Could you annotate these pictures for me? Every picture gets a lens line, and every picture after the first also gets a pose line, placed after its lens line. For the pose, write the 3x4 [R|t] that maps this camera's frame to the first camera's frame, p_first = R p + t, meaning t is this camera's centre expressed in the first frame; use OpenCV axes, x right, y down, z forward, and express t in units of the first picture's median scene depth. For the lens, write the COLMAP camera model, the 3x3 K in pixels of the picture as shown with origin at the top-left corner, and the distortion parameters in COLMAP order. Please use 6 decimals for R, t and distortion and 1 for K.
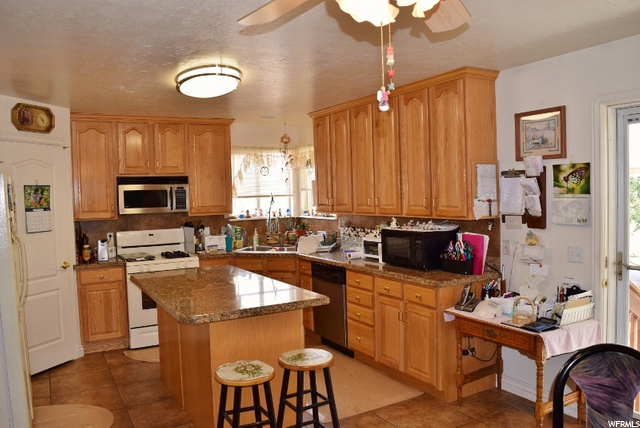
lens RADIAL K [[510.5, 0, 315.9], [0, 510.5, 214.6], [0, 0, 1]] dist [-0.091760, 0.013752]
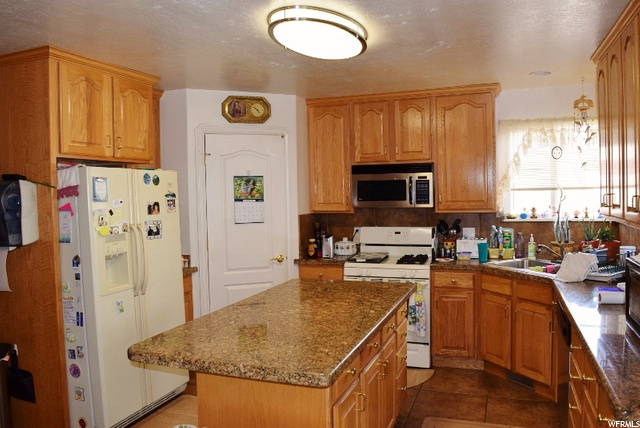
lens RADIAL K [[510.5, 0, 320.2], [0, 510.5, 211.5], [0, 0, 1]] dist [-0.091760, 0.013752]
pose [[0.633830, 0.044447, -0.772194, 0.259416], [-0.029510, 0.999010, 0.033280, -0.021037], [0.772909, 0.001694, 0.634515, 0.366214]]
